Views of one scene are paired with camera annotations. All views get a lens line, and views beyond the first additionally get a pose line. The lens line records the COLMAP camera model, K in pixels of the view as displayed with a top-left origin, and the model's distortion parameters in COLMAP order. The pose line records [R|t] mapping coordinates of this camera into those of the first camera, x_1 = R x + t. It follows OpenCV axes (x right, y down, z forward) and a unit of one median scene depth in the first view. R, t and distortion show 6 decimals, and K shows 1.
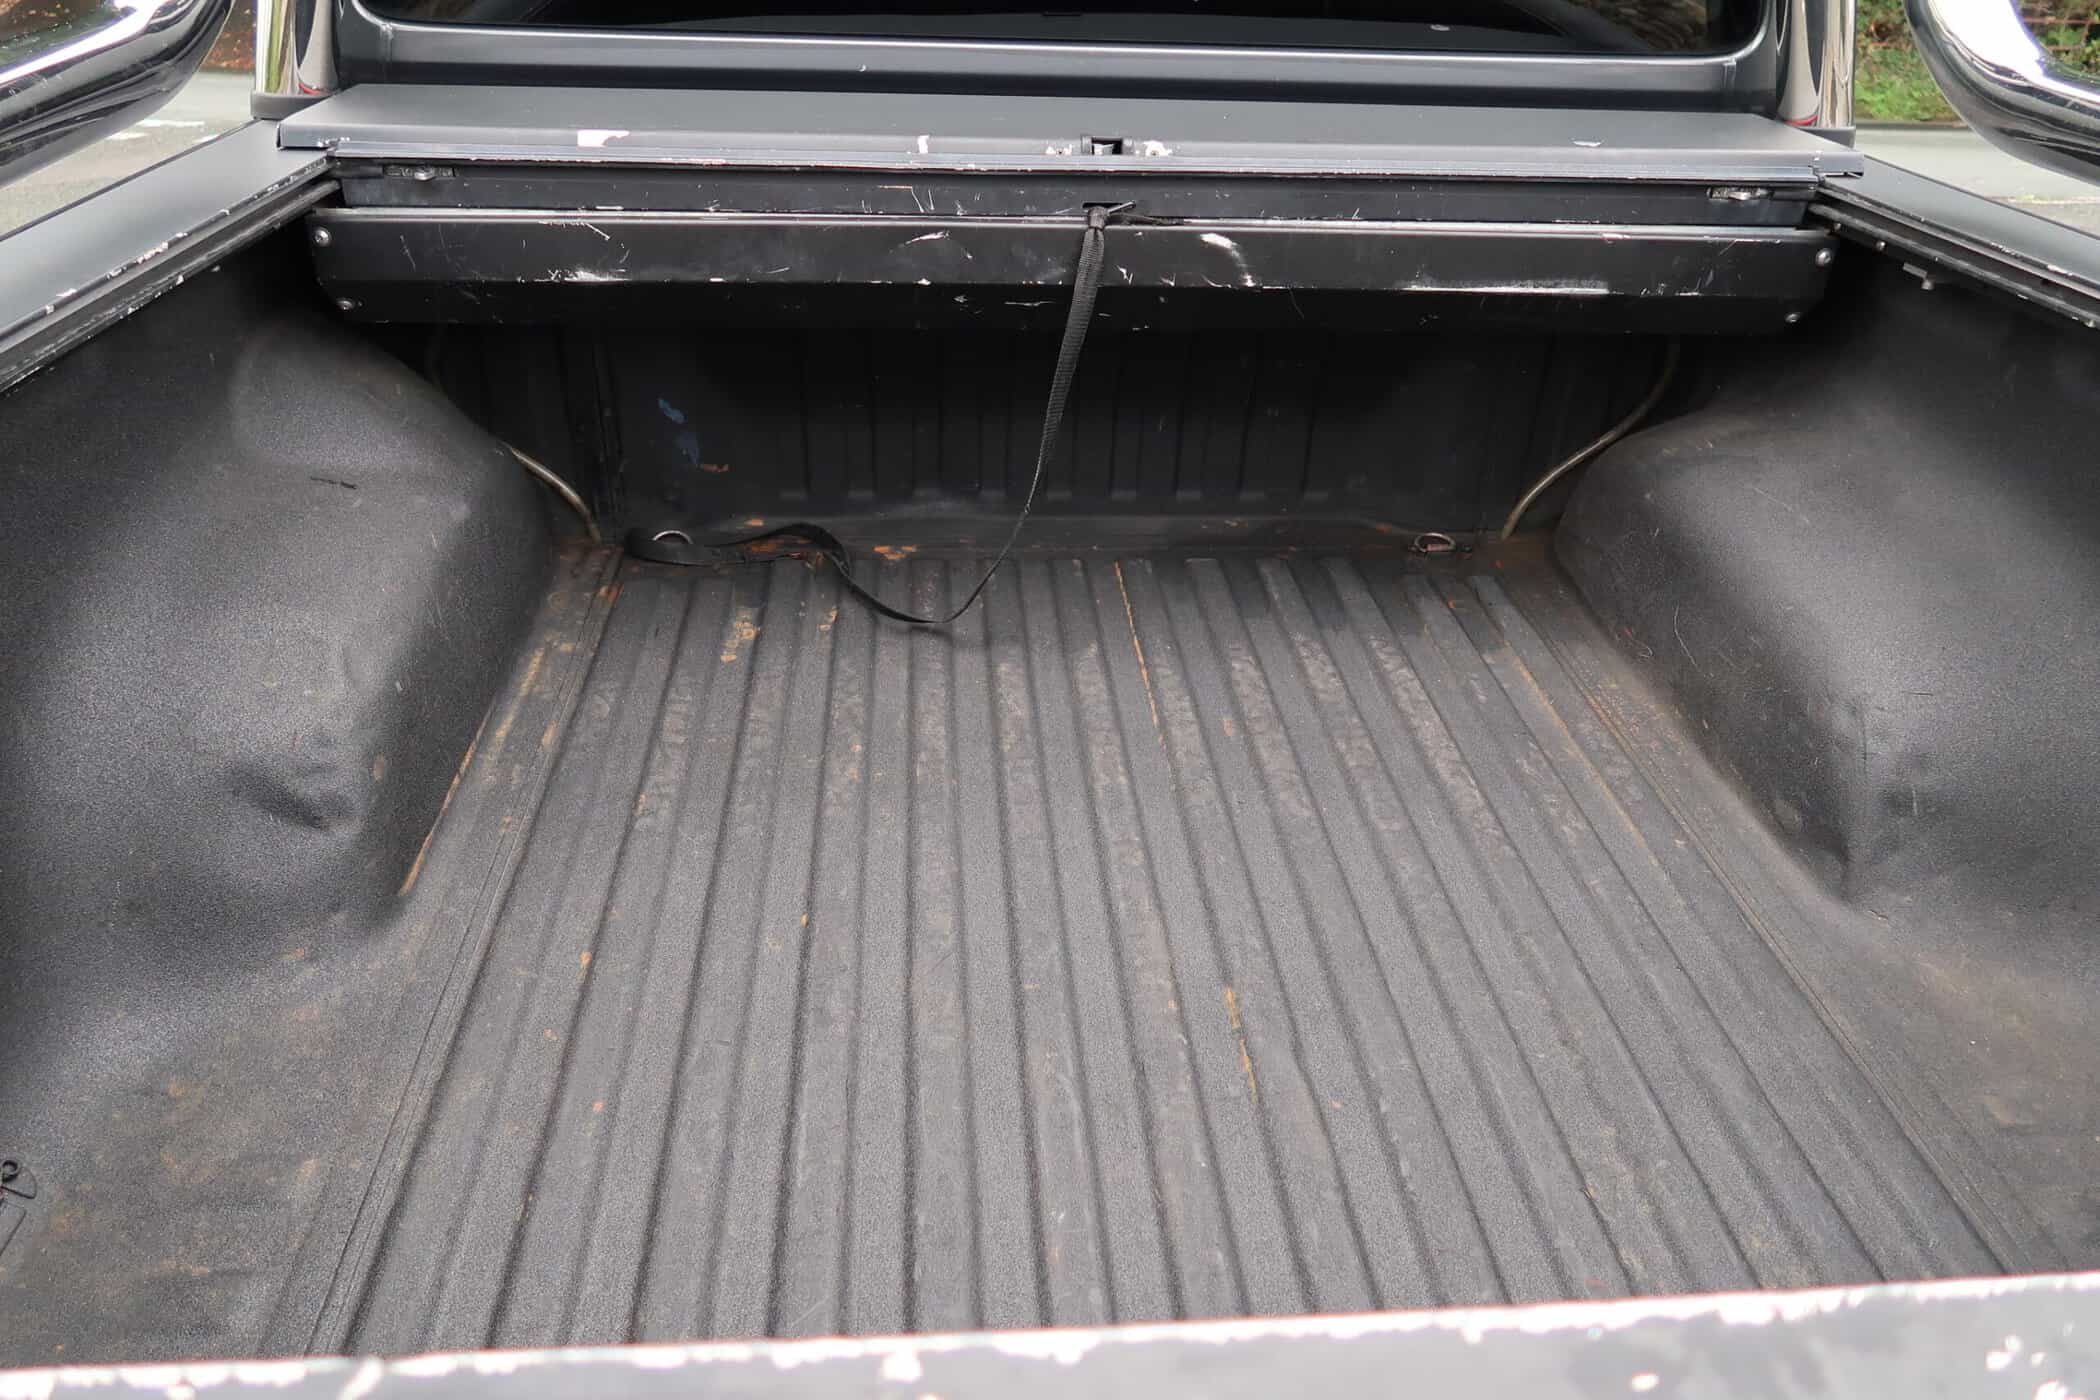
lens RADIAL K [[1441.8, 0, 1050.0], [0, 1441.8, 700.0], [0, 0, 1]] dist [-0.015467, 0.001150]
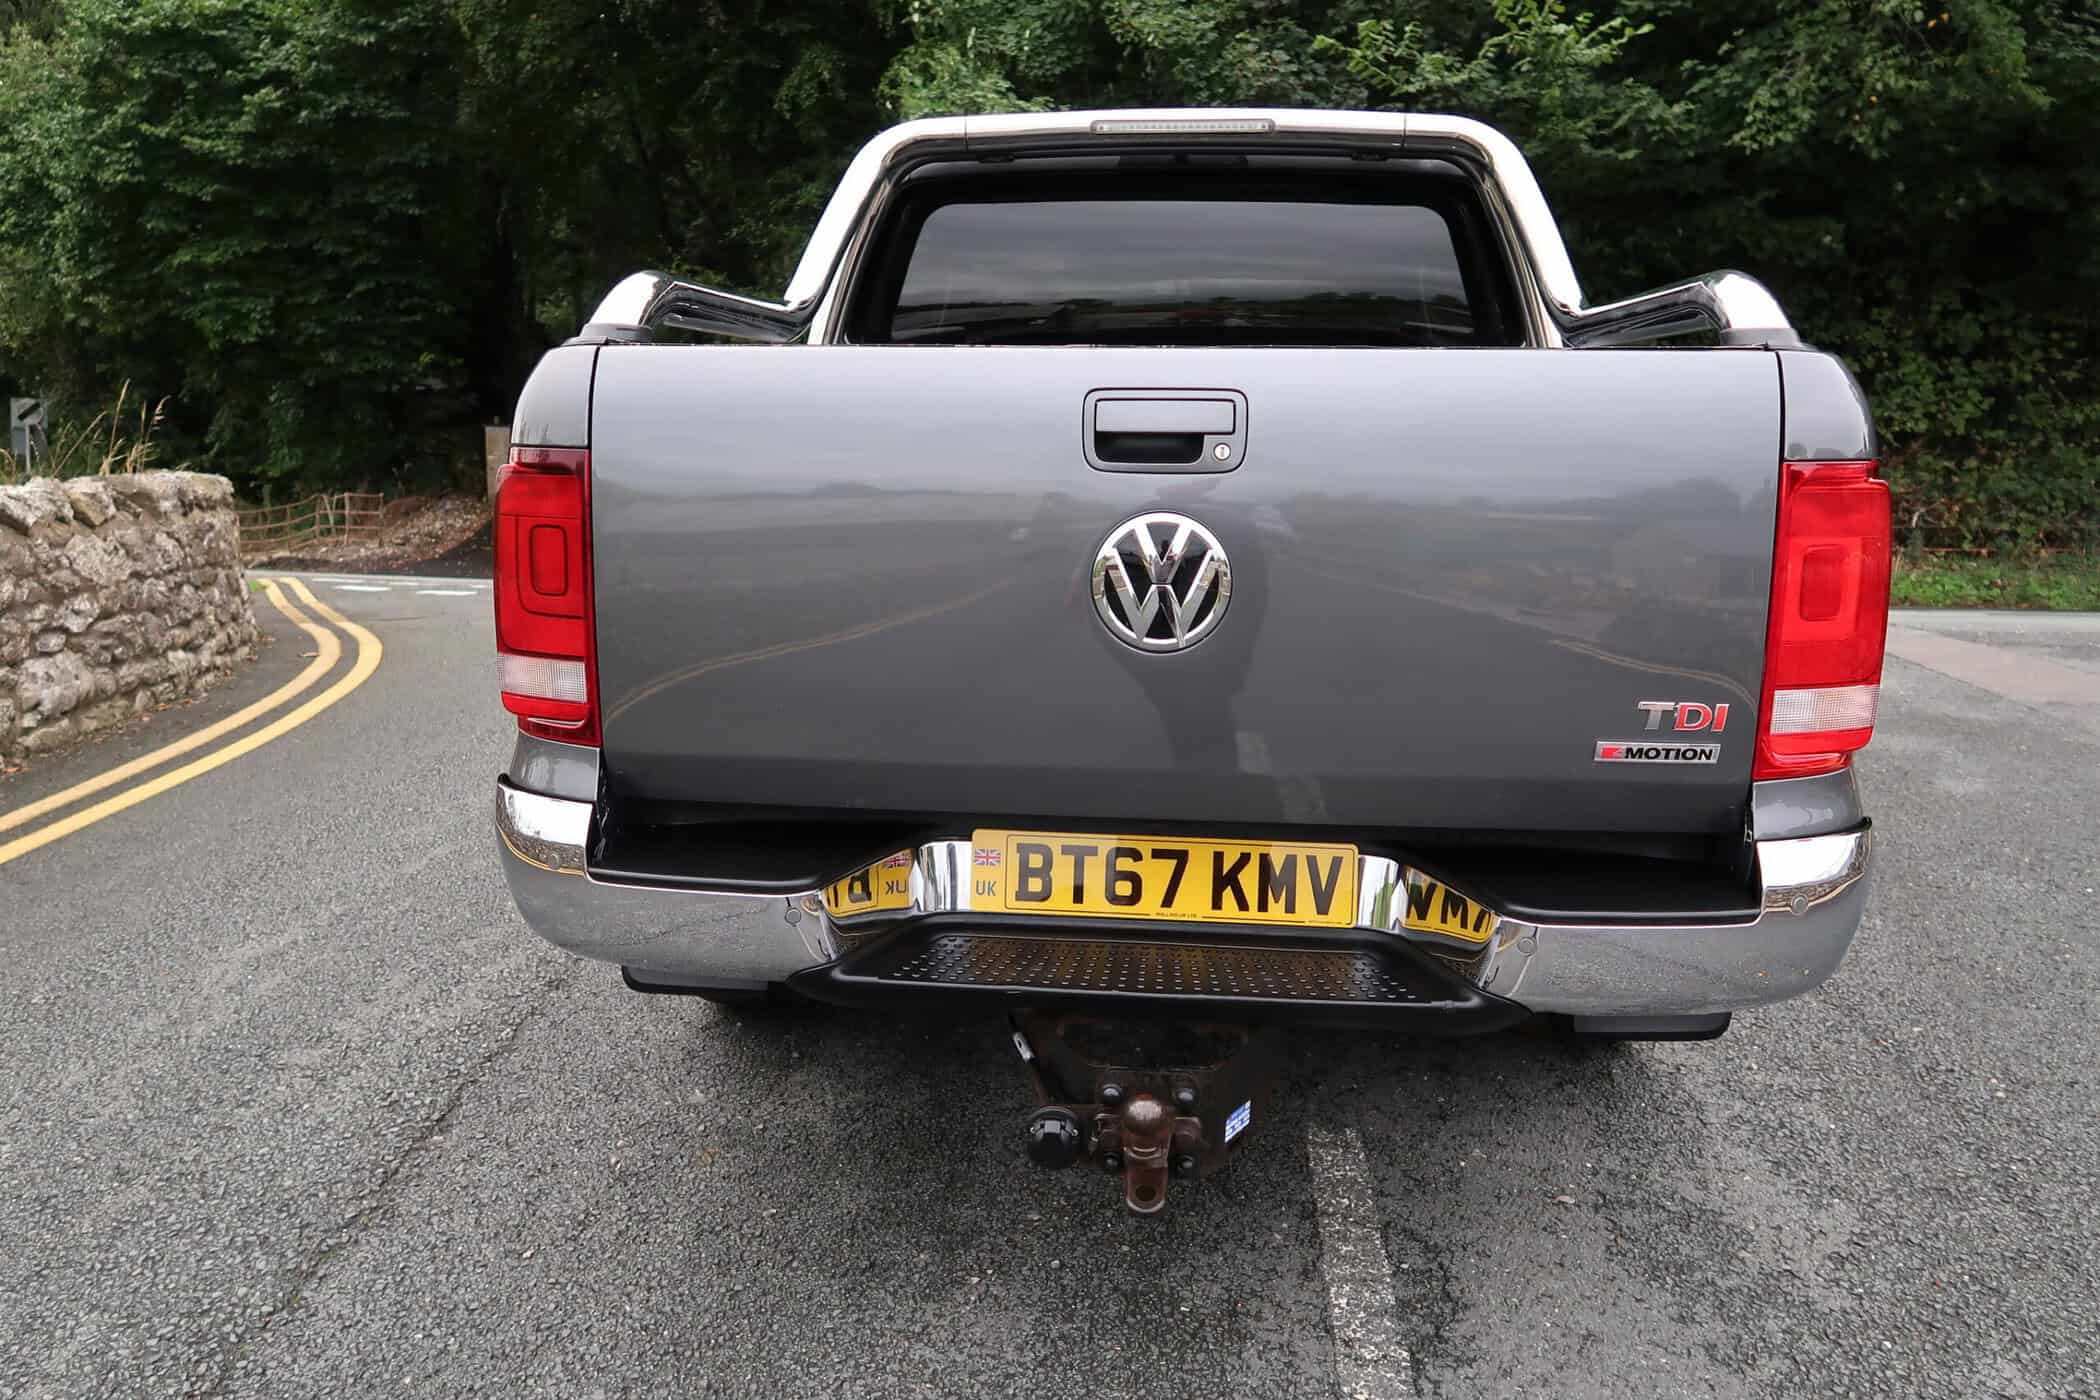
lens RADIAL K [[1445.9, 0, 1050.0], [0, 1445.9, 700.0], [0, 0, 1]] dist [-0.008469, 0.000701]
pose [[0.985138, 0.010502, -0.171443, 0.228137], [-0.070472, 0.934964, -0.347672, 0.844323], [0.156642, 0.354586, 0.921809, -0.870656]]
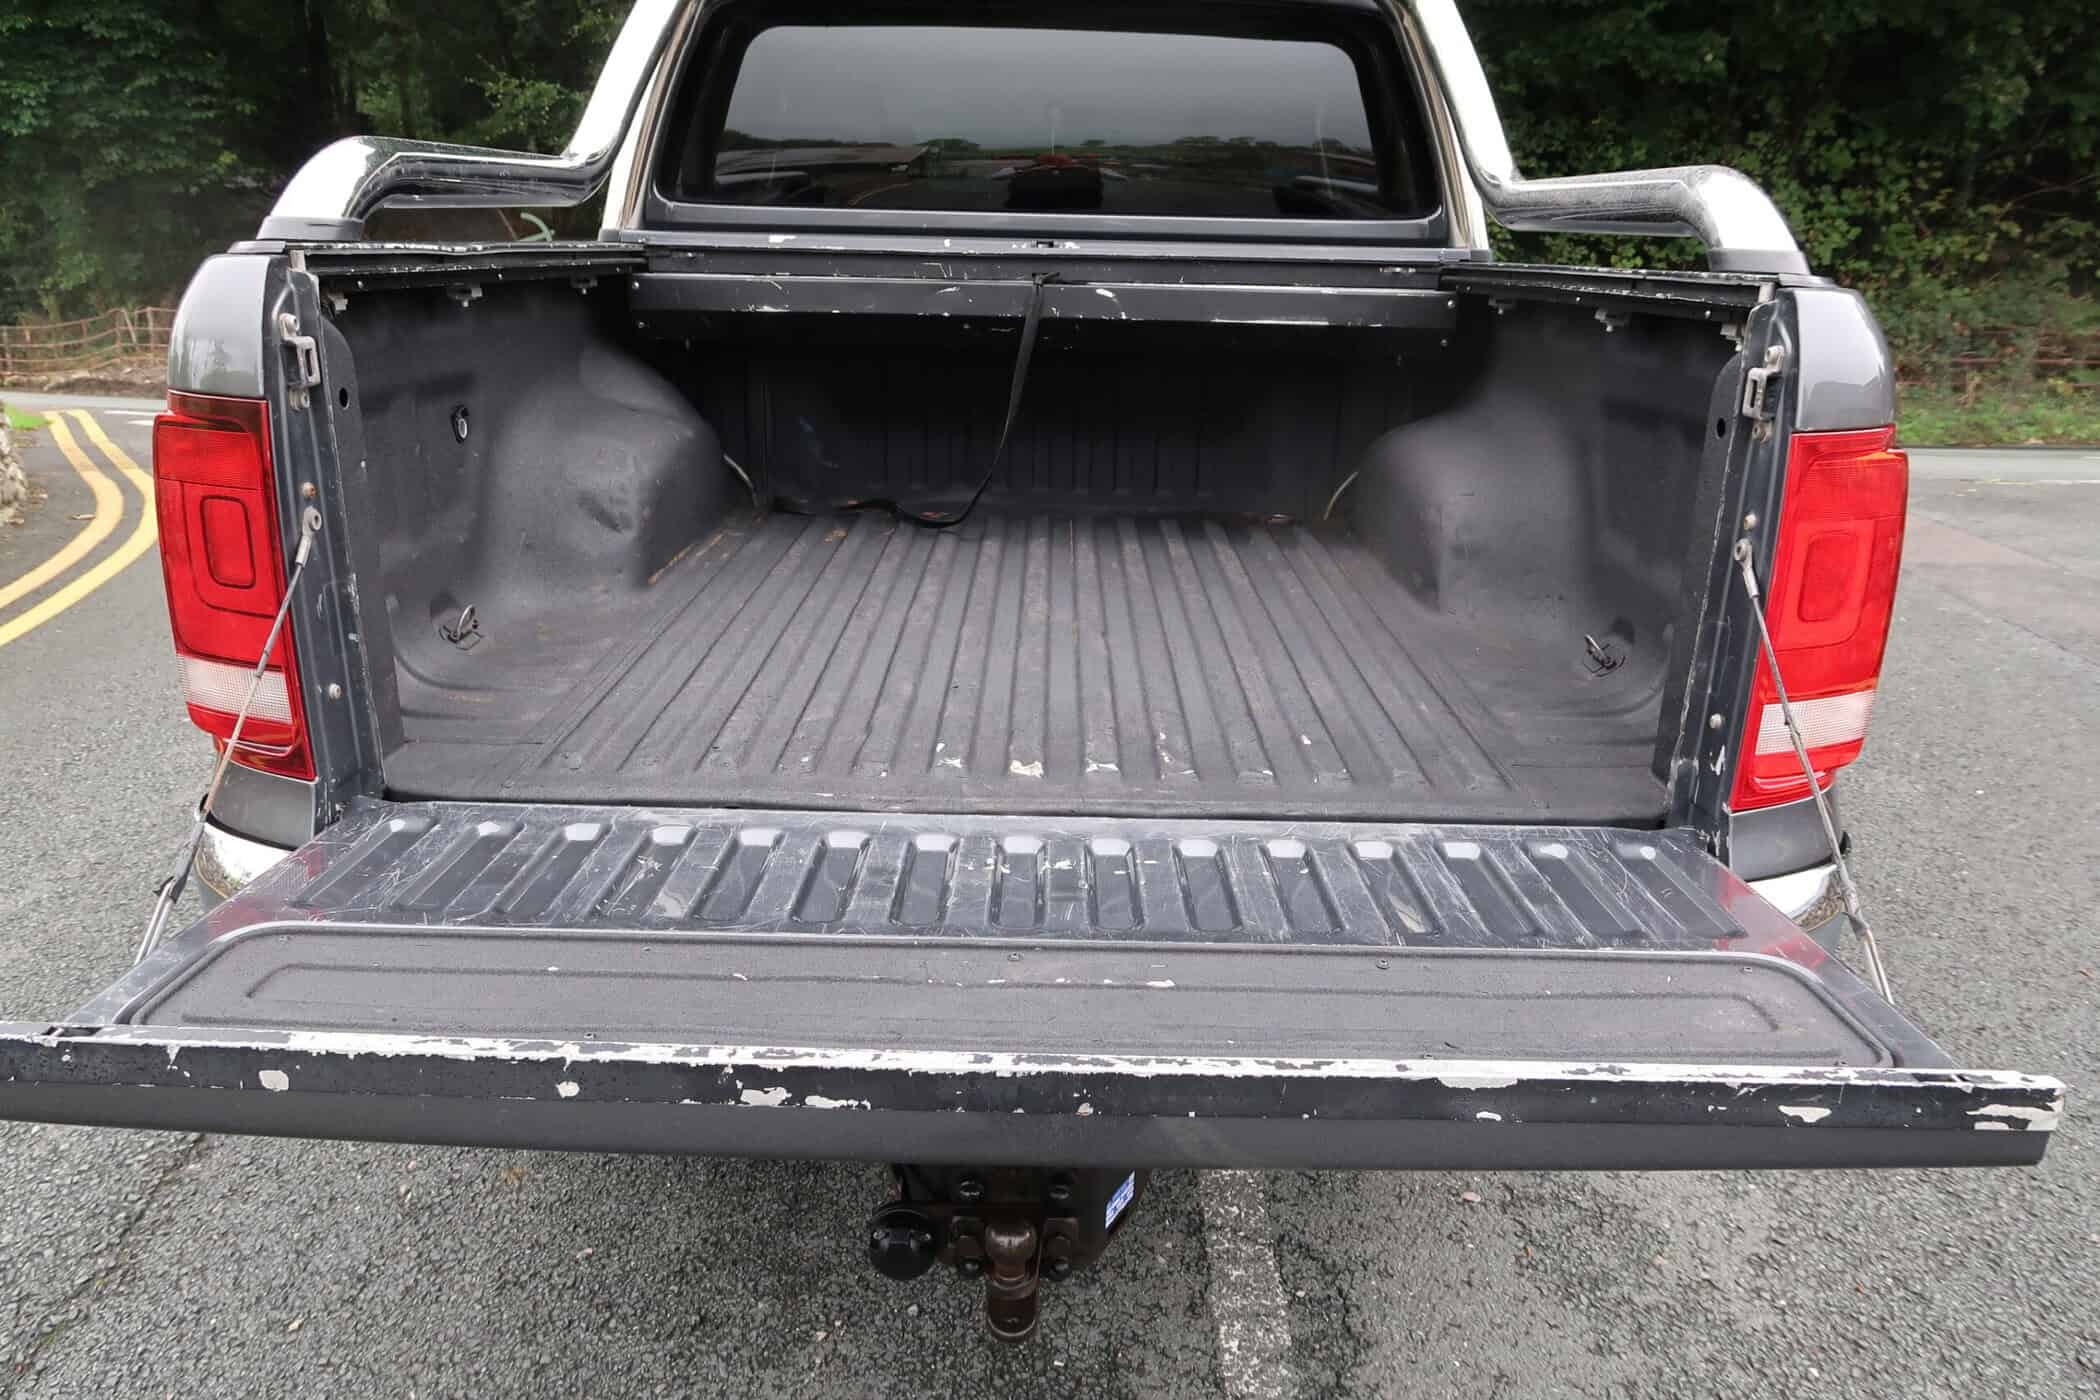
lens RADIAL K [[1441.8, 0, 1050.0], [0, 1441.8, 700.0], [0, 0, 1]] dist [-0.015467, 0.001150]
pose [[0.996498, 0.016084, -0.082060, 0.206664], [-0.034716, 0.972336, -0.230992, 0.617589], [0.076074, 0.233032, 0.969489, -0.673095]]
